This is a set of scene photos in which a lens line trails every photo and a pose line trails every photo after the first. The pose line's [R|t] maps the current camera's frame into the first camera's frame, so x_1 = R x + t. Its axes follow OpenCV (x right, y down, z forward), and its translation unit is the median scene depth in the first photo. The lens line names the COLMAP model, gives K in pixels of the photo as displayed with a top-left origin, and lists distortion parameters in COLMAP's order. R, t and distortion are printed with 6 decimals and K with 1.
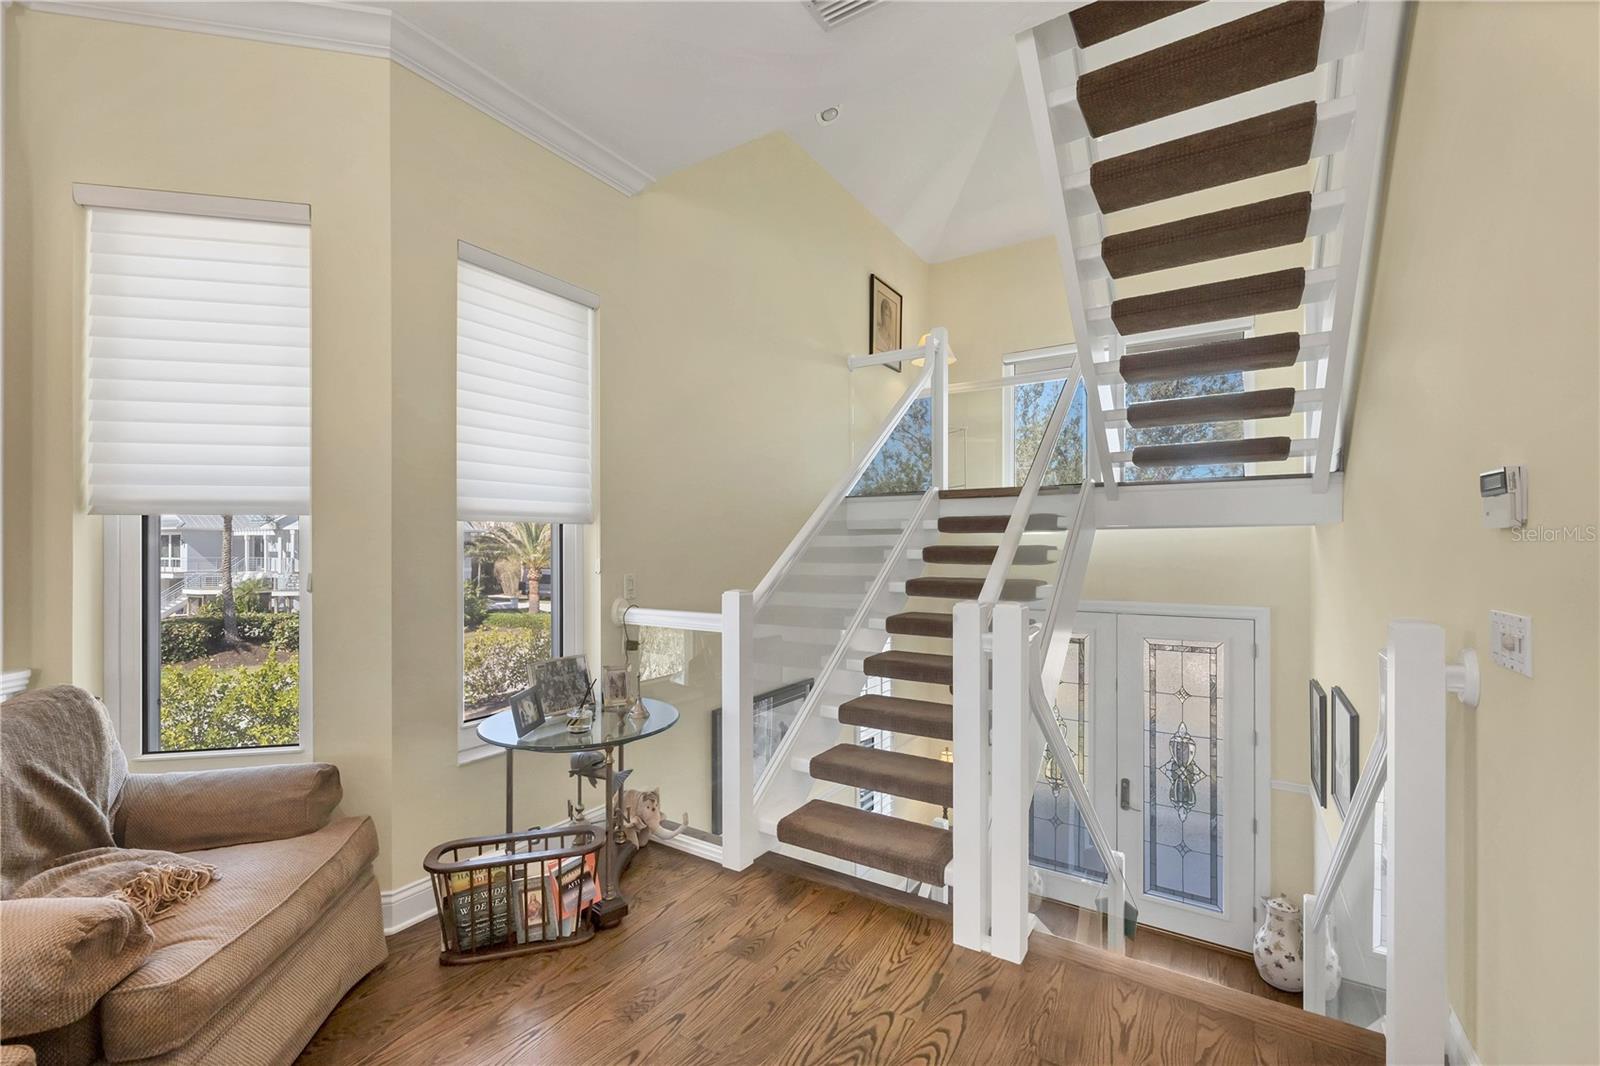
lens RADIAL K [[658.5, 0, 803.5], [0, 658.5, 549.9], [0, 0, 1]] dist [0.000709, 0.000036]
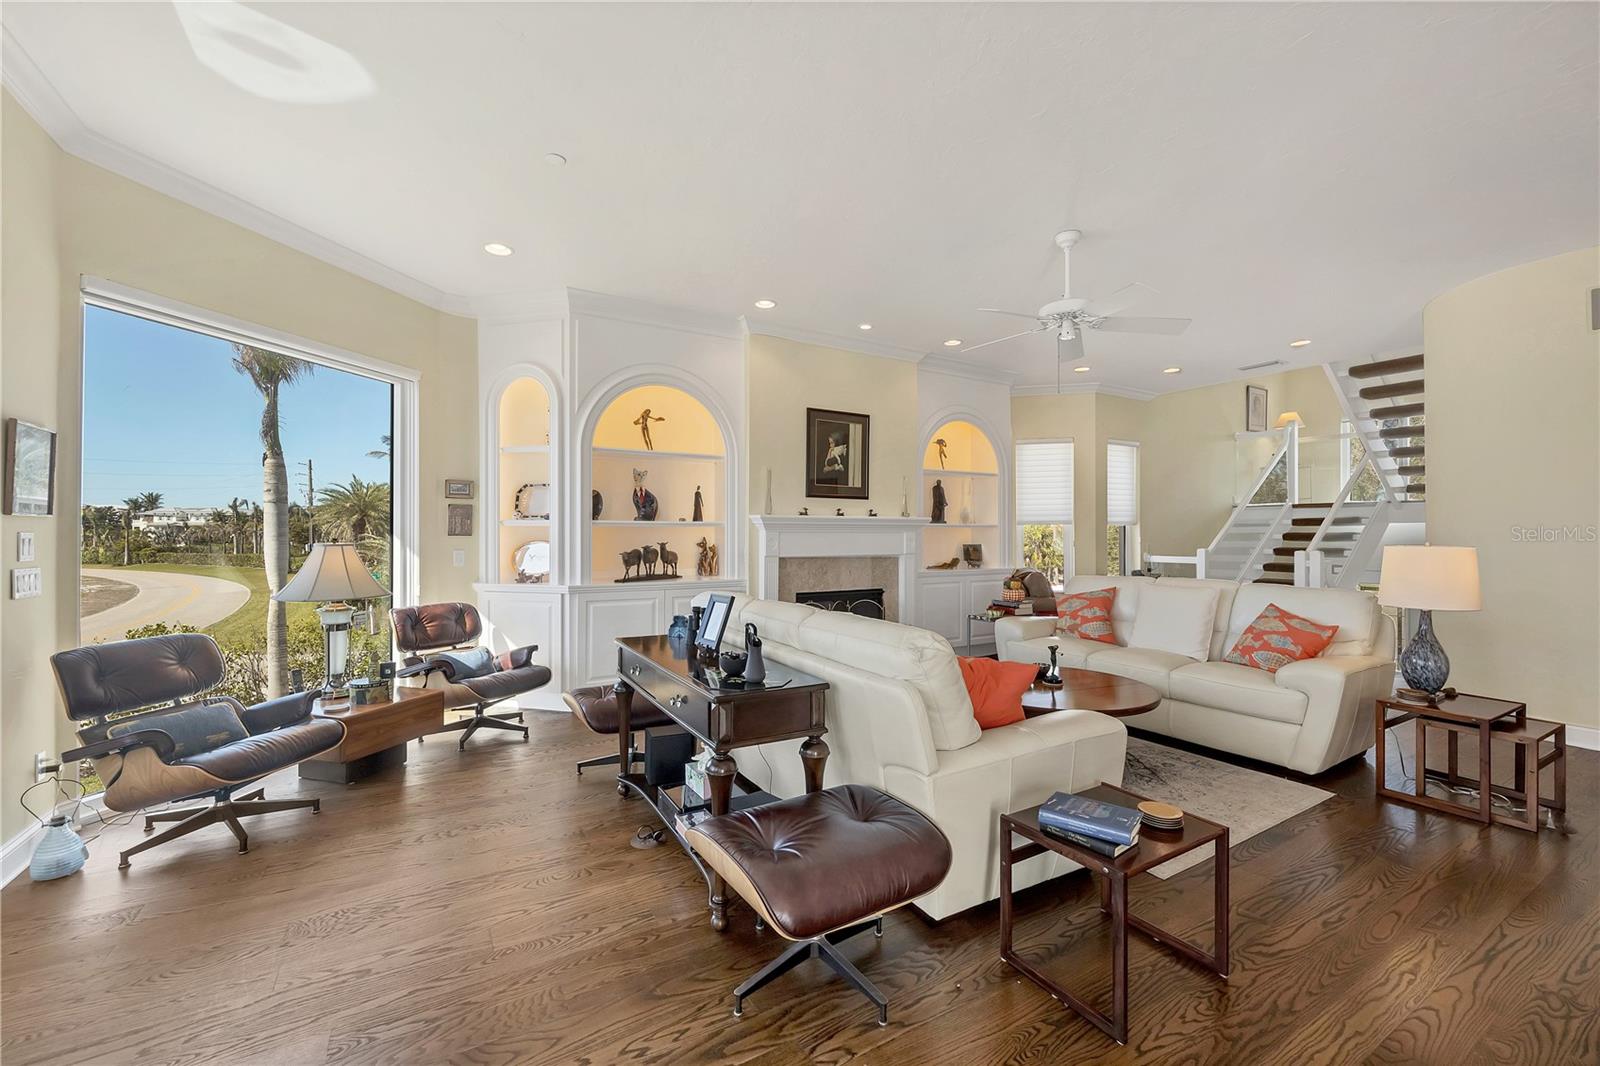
lens RADIAL K [[648.9, 0, 808.0], [0, 648.9, 532.6], [0, 0, 1]] dist [-0.005006, -0.000078]
pose [[0.899705, -0.003788, -0.436482, -0.309265], [0.001001, 0.999978, -0.006616, 0.007488], [0.436497, 0.005515, 0.899689, -1.674732]]
